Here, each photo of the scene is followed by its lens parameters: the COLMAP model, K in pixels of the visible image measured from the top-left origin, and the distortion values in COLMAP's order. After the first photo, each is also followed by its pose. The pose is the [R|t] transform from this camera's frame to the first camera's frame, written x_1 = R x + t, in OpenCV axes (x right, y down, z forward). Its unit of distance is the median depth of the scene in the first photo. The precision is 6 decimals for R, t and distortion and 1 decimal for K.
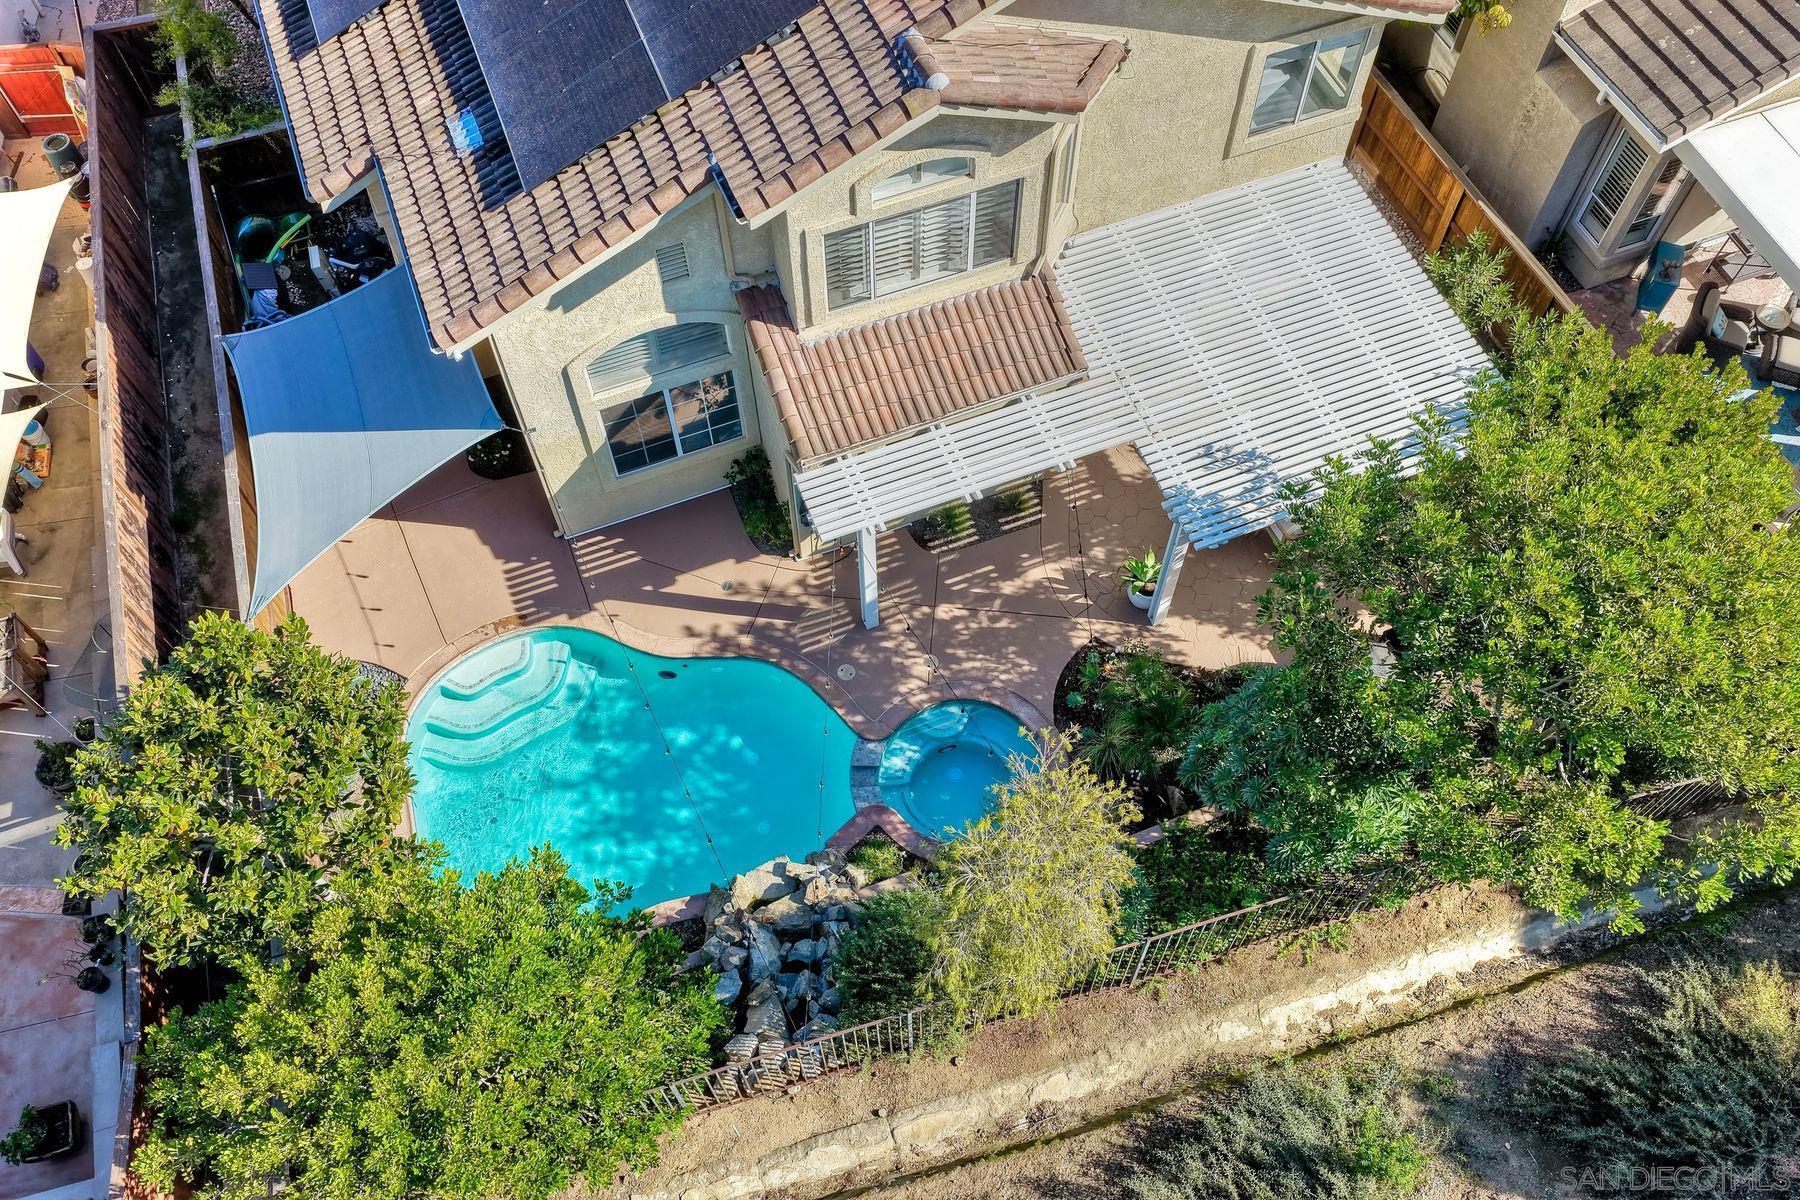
lens RADIAL K [[1499.8, 0, 894.2], [0, 1499.8, 595.1], [0, 0, 1]] dist [-0.003131, 0.031280]
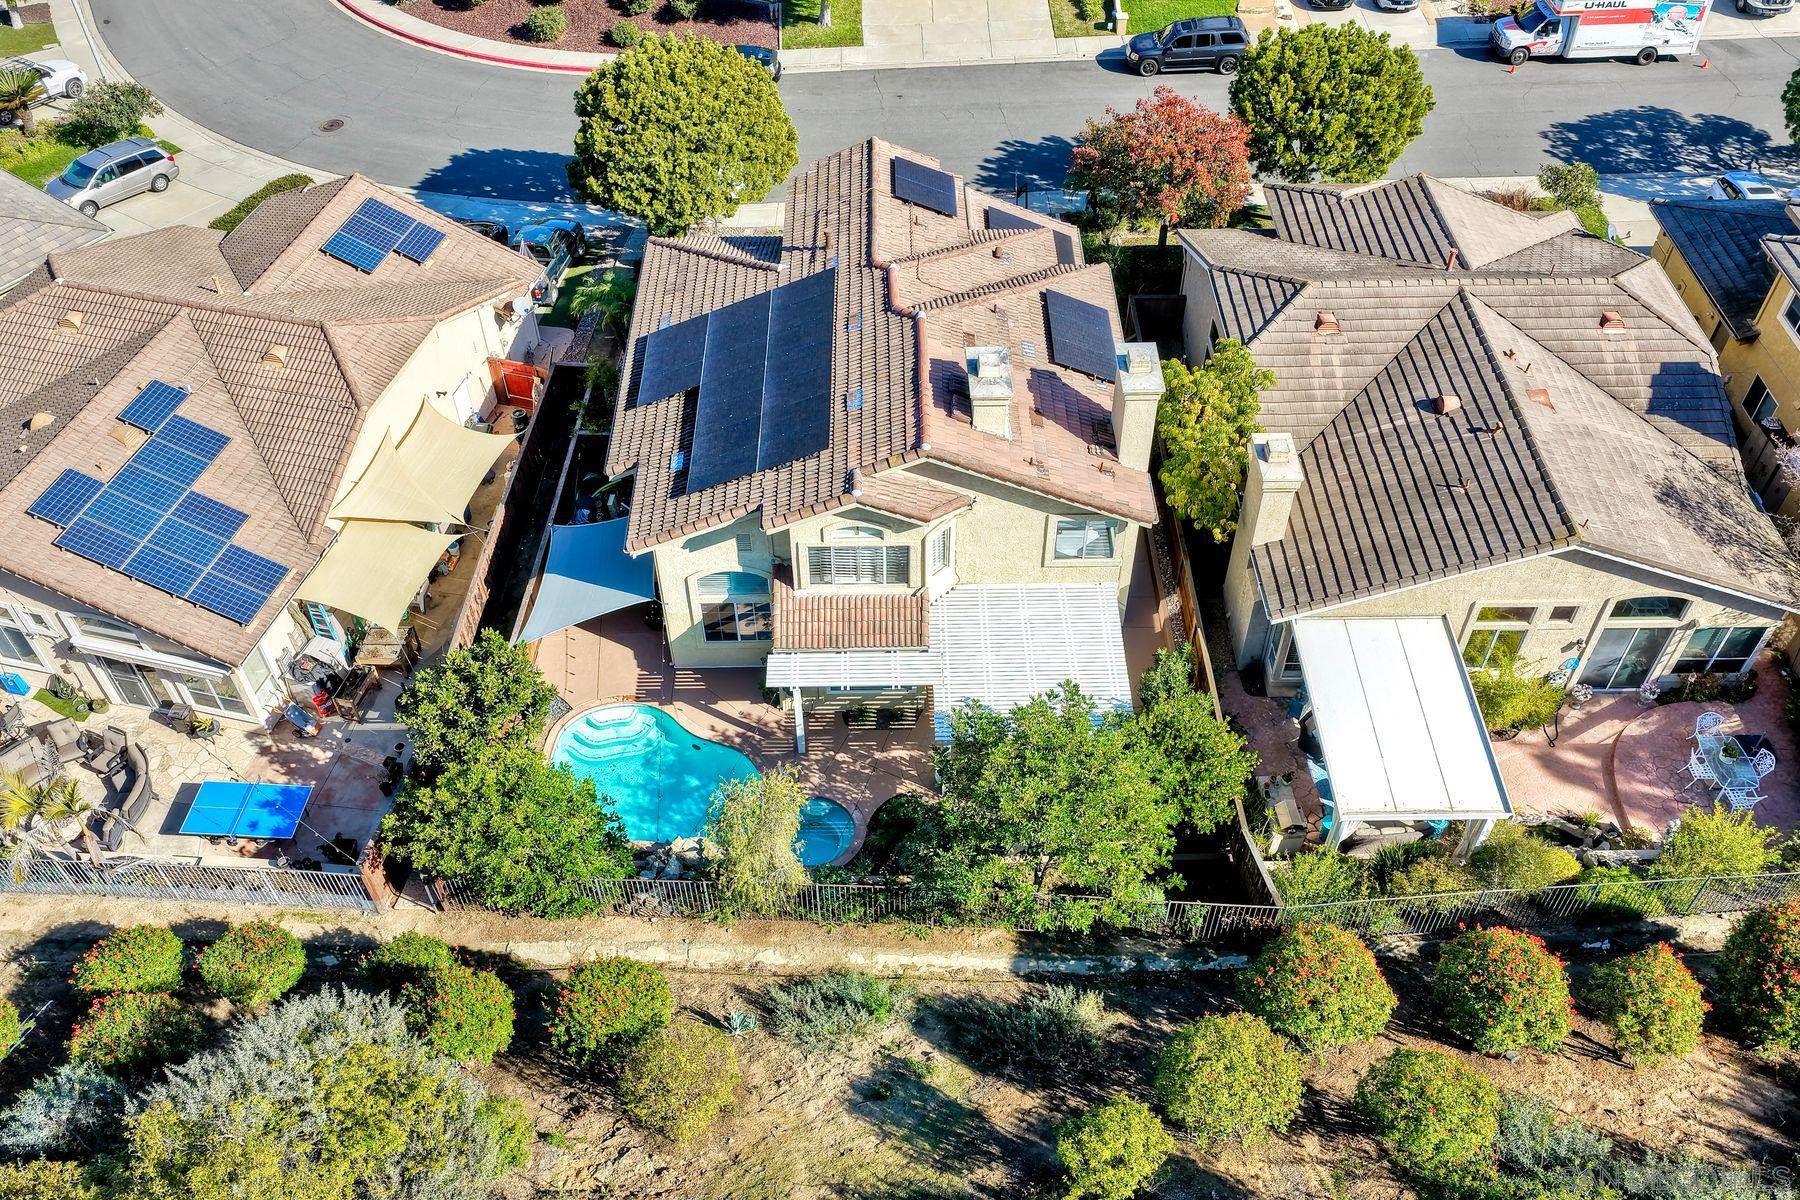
lens RADIAL K [[1485.4, 0, 883.5], [0, 1485.4, 601.0], [0, 0, 1]] dist [0.000086, 0.009103]
pose [[0.934725, 0.259446, -0.242850, 0.530882], [-0.306004, 0.935087, -0.178813, 0.158855], [0.180694, 0.241454, 0.953441, -0.880475]]
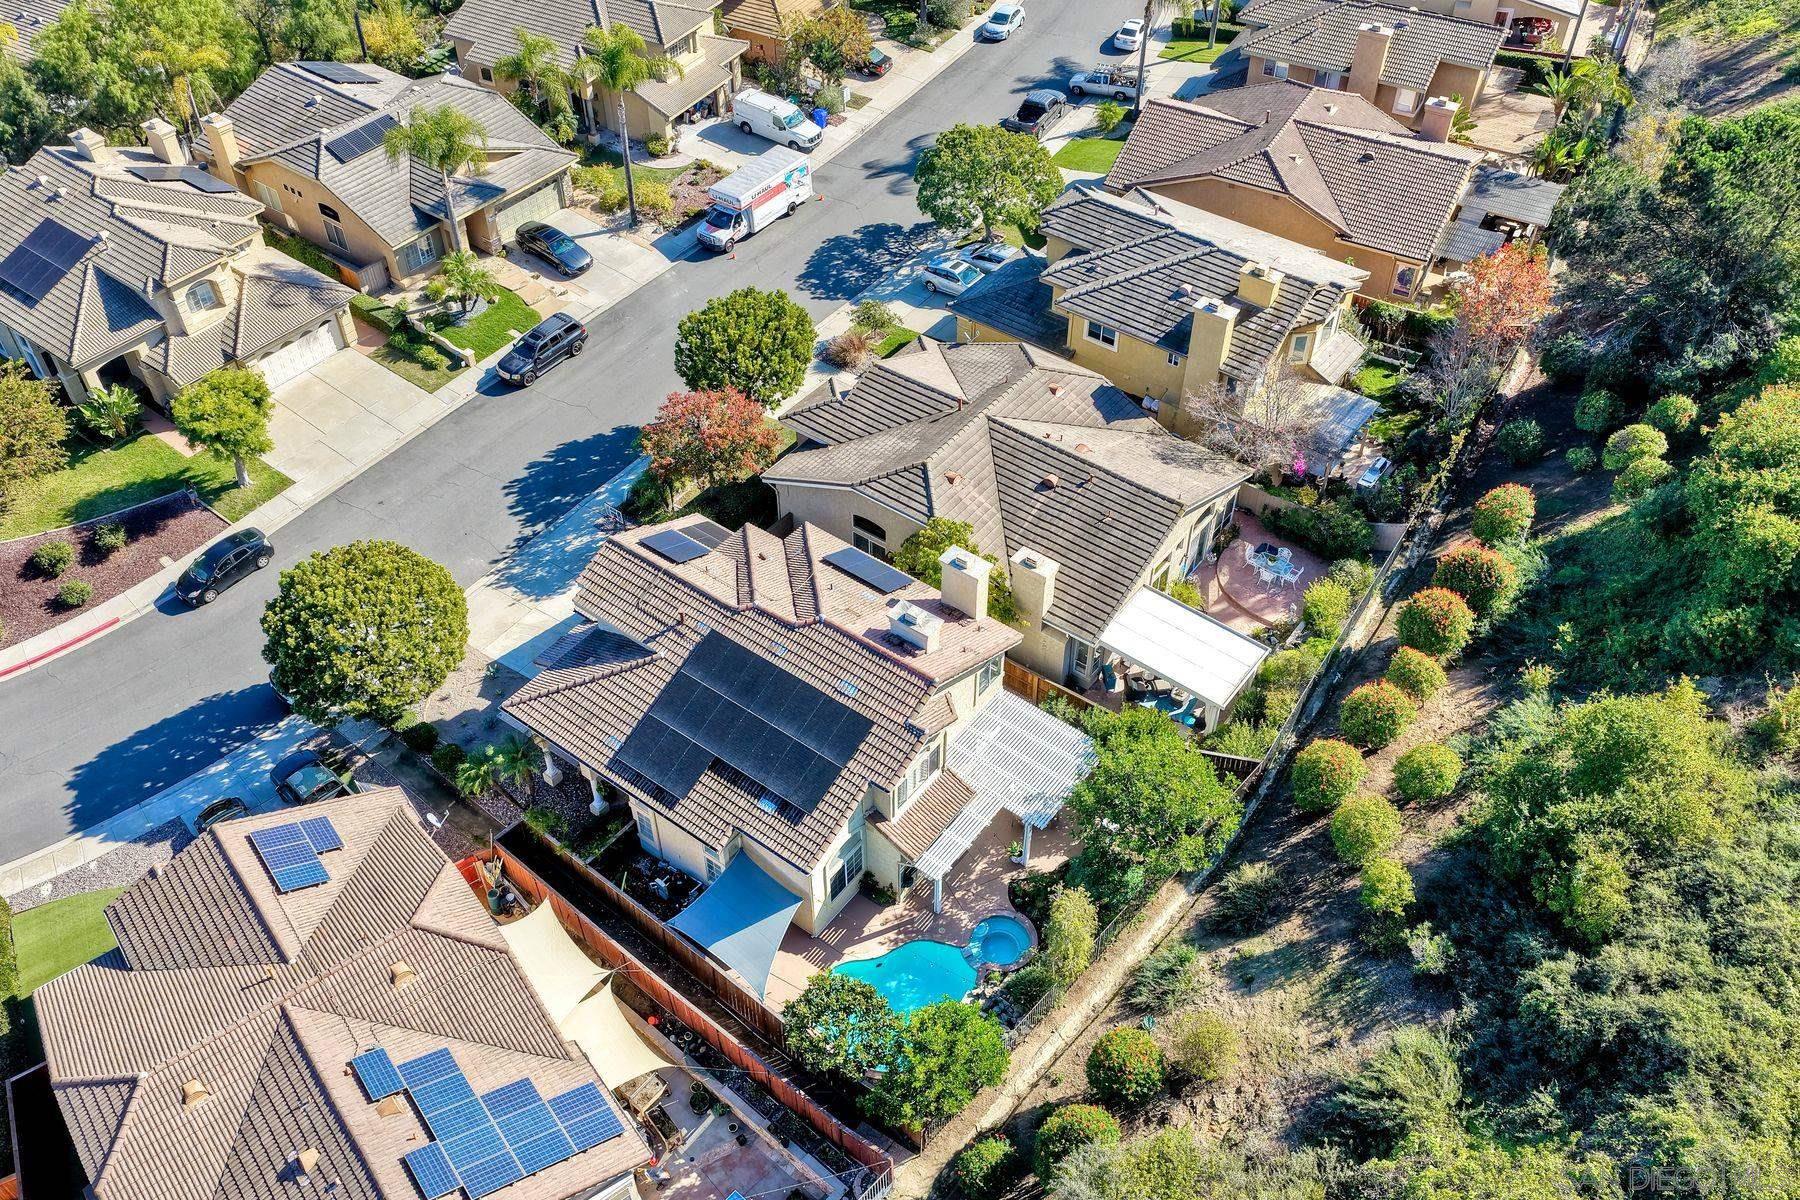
lens RADIAL K [[1499.8, 0, 894.2], [0, 1499.8, 595.1], [0, 0, 1]] dist [-0.003131, 0.031280]
pose [[0.853042, -0.362946, 0.374953, -0.962682], [0.449128, 0.876484, -0.173377, -0.050440], [-0.265714, 0.316300, 0.910687, -1.737220]]
